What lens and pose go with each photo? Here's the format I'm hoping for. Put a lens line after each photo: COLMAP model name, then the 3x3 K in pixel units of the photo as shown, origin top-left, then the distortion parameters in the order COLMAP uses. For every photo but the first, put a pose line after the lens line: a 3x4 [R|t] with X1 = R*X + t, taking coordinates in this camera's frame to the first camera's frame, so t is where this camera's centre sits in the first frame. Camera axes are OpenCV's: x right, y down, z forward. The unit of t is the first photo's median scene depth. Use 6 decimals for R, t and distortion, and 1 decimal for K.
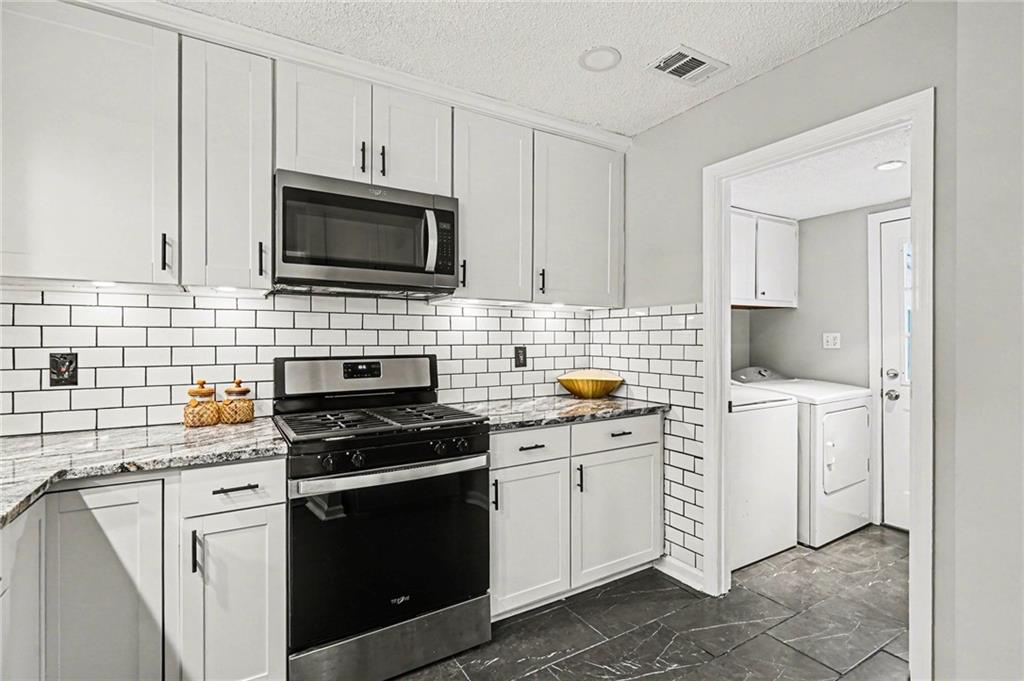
lens RADIAL K [[479.0, 0, 504.6], [0, 479.0, 337.8], [0, 0, 1]] dist [-0.000718, -0.000226]
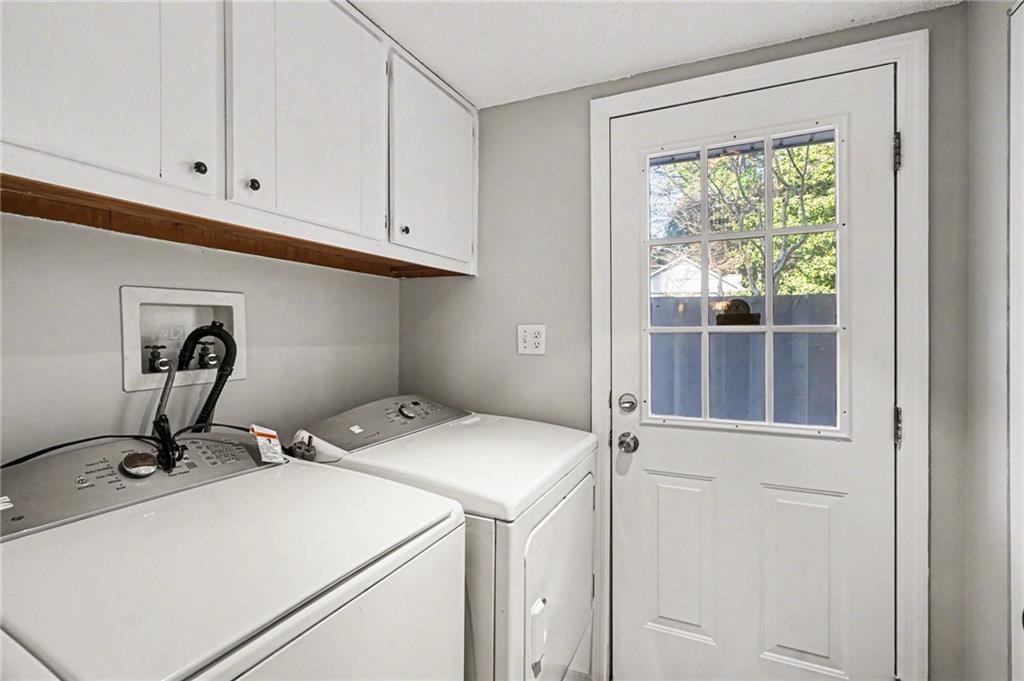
lens RADIAL K [[479.0, 0, 504.6], [0, 479.0, 337.8], [0, 0, 1]] dist [-0.000718, -0.000226]
pose [[0.836386, 0.003444, 0.548130, 0.376501], [-0.005156, 0.999985, 0.001583, 0.003258], [-0.548117, -0.004150, 0.836392, 0.586068]]
